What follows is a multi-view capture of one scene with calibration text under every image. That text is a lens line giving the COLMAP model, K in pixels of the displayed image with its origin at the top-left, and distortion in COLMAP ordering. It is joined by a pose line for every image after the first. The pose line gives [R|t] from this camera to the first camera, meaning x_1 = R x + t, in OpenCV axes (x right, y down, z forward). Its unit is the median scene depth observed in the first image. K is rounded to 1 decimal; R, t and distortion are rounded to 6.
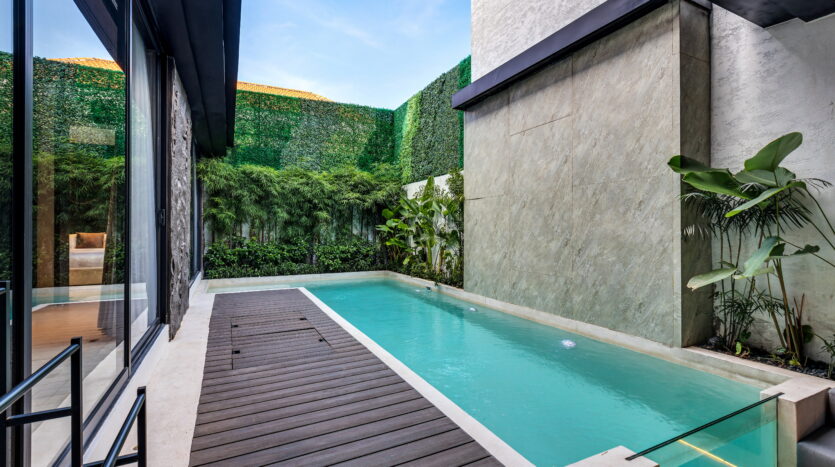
lens RADIAL K [[366.0, 0, 406.3], [0, 366.0, 229.3], [0, 0, 1]] dist [-0.001047, 0.000203]
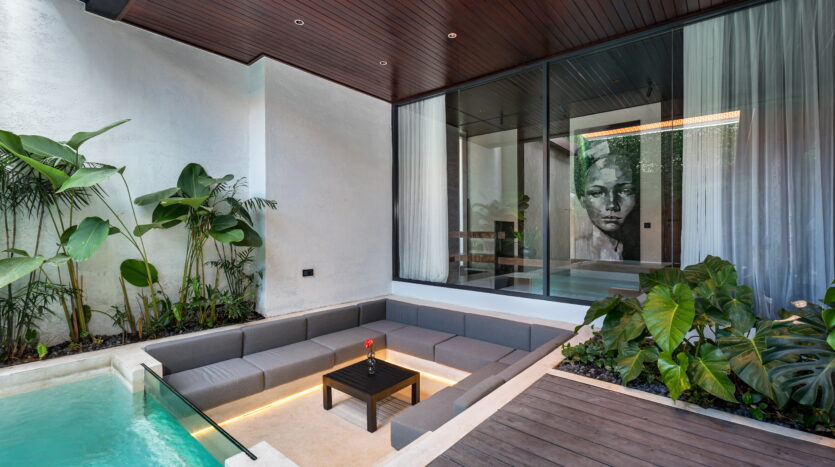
lens RADIAL K [[366.0, 0, 406.3], [0, 366.0, 229.3], [0, 0, 1]] dist [-0.001047, 0.000203]
pose [[-0.400281, -0.002199, 0.916390, -0.074673], [0.000370, 0.999997, 0.002561, 0.016695], [-0.916392, 0.001364, -0.400279, 0.210072]]
